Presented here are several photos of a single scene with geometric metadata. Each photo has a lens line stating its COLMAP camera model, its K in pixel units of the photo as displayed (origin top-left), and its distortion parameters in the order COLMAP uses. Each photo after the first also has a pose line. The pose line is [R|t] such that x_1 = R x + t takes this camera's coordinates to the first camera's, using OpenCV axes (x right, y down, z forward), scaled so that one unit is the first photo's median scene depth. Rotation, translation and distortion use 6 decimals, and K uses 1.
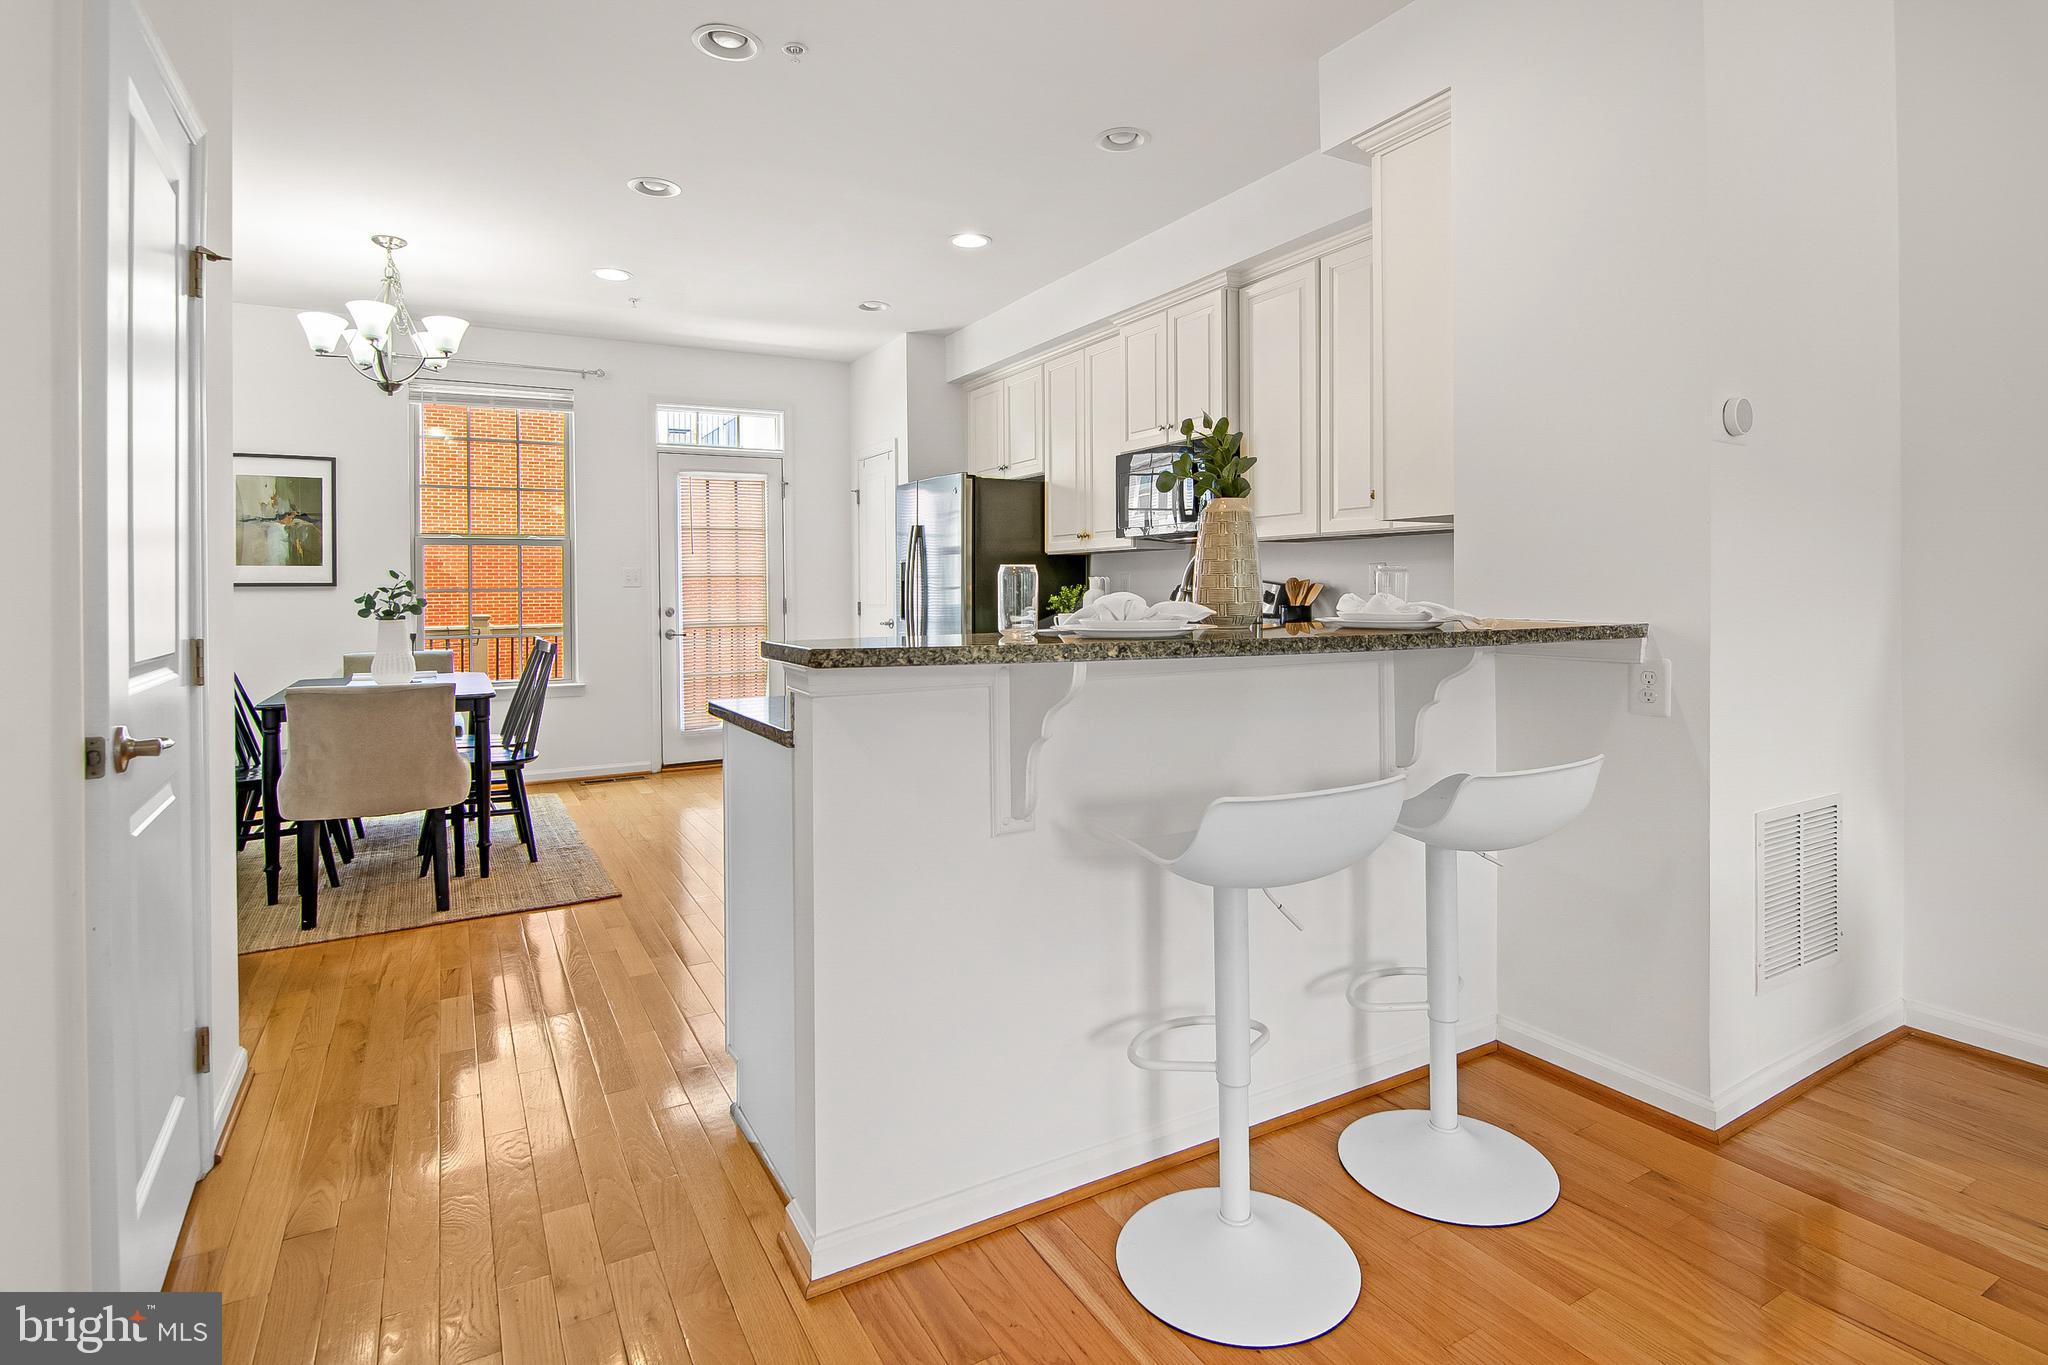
lens RADIAL K [[1026.5, 0, 1025.1], [0, 1026.5, 593.0], [0, 0, 1]] dist [-0.012705, -0.001272]
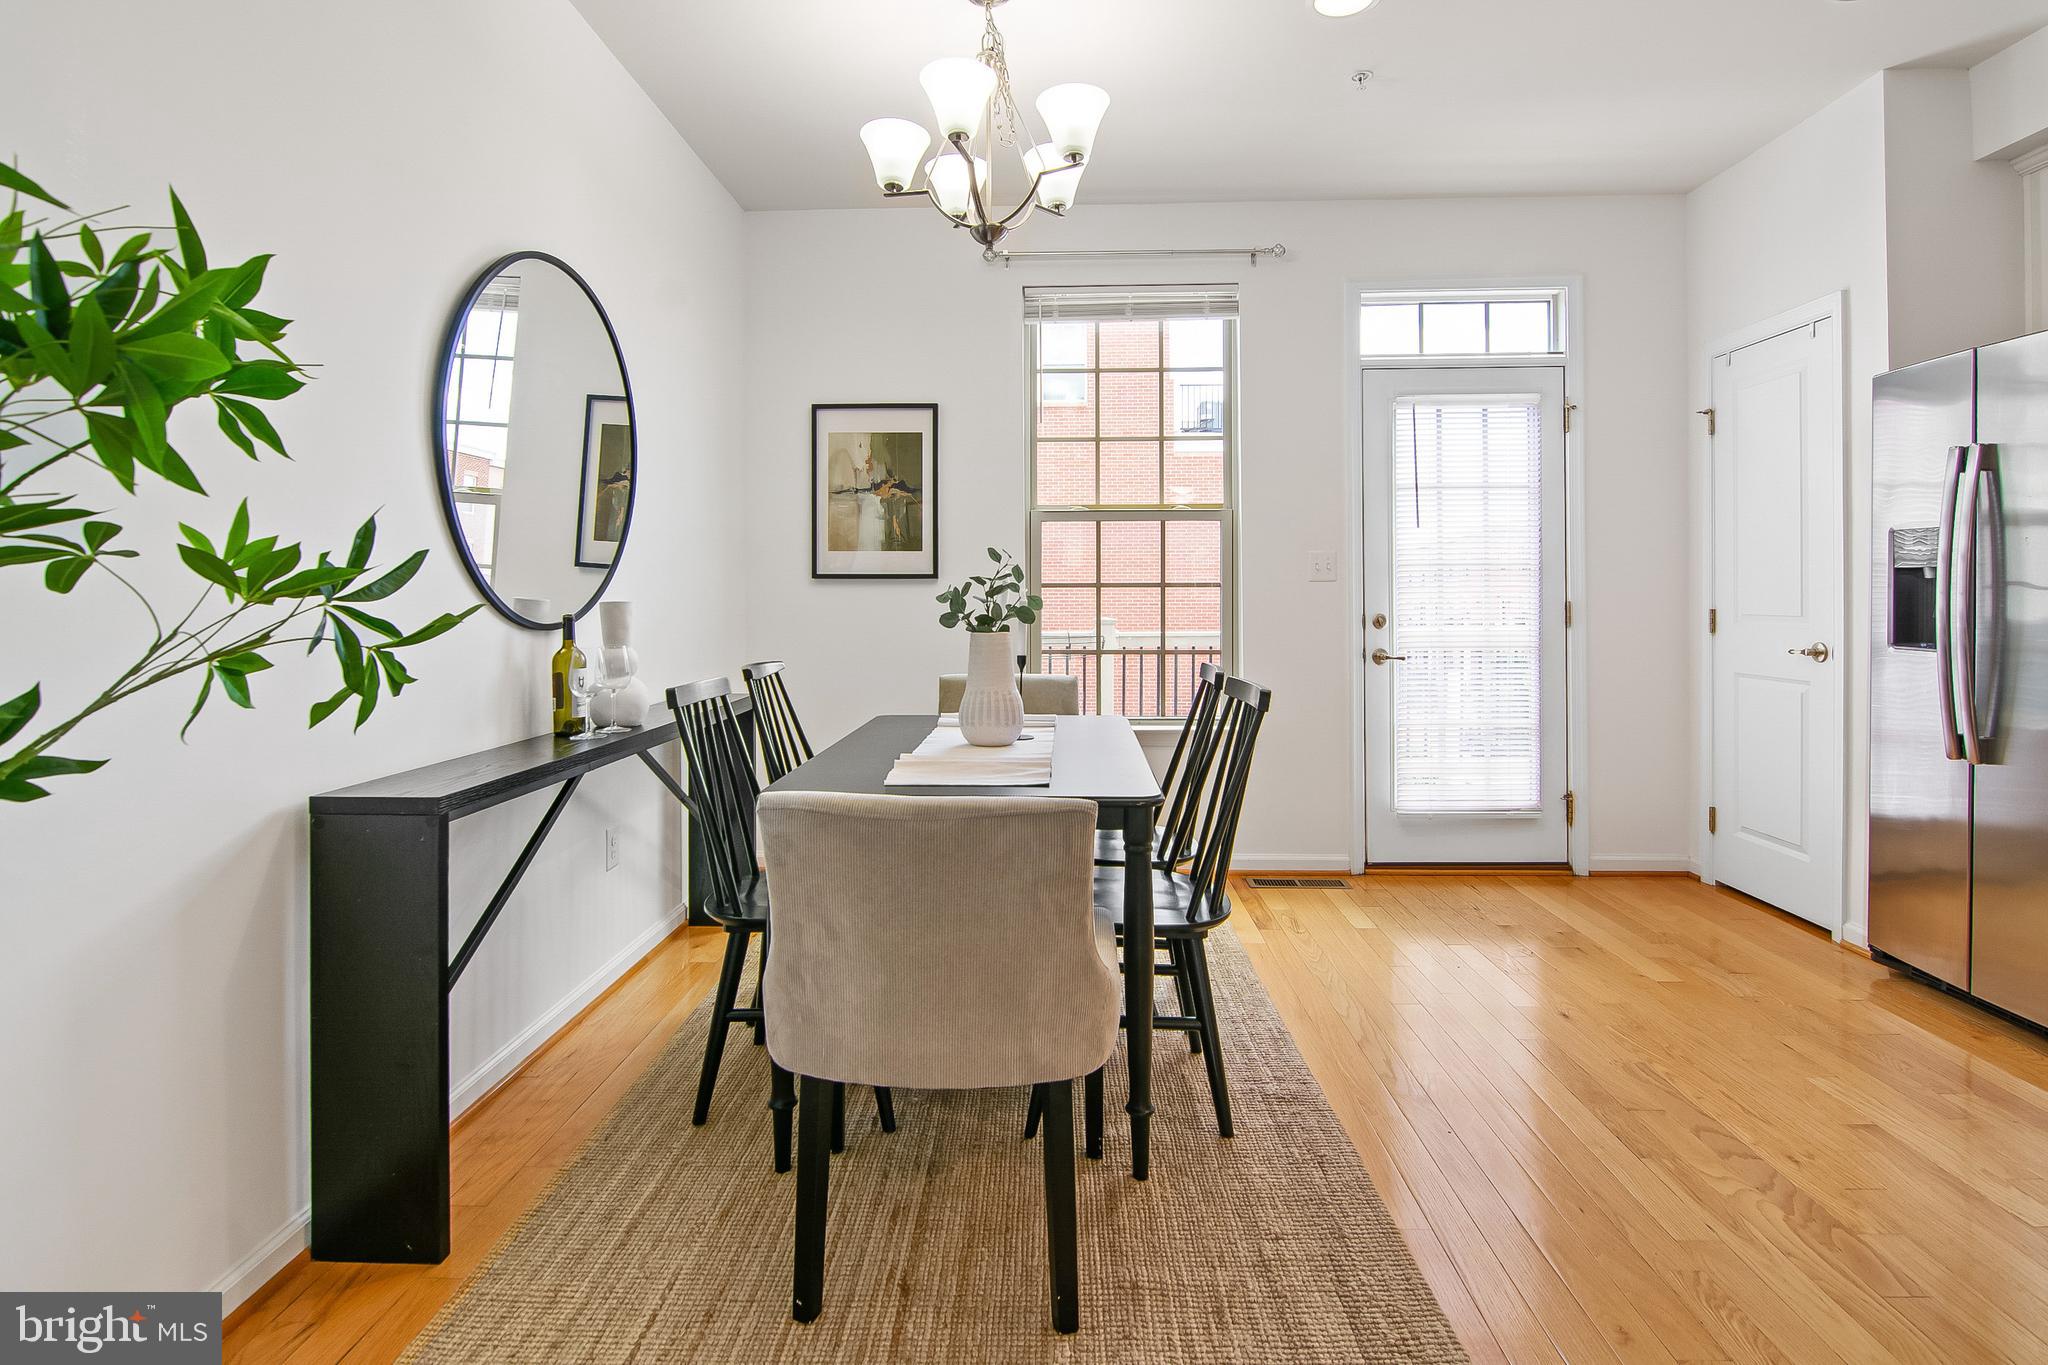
lens RADIAL K [[1026.5, 0, 1025.1], [0, 1026.5, 593.0], [0, 0, 1]] dist [-0.012705, -0.001272]
pose [[0.851194, 0.005568, -0.524821, -0.264650], [-0.006292, 0.999980, 0.000406, 0.003292], [0.524813, 0.002957, 0.851212, 0.458373]]
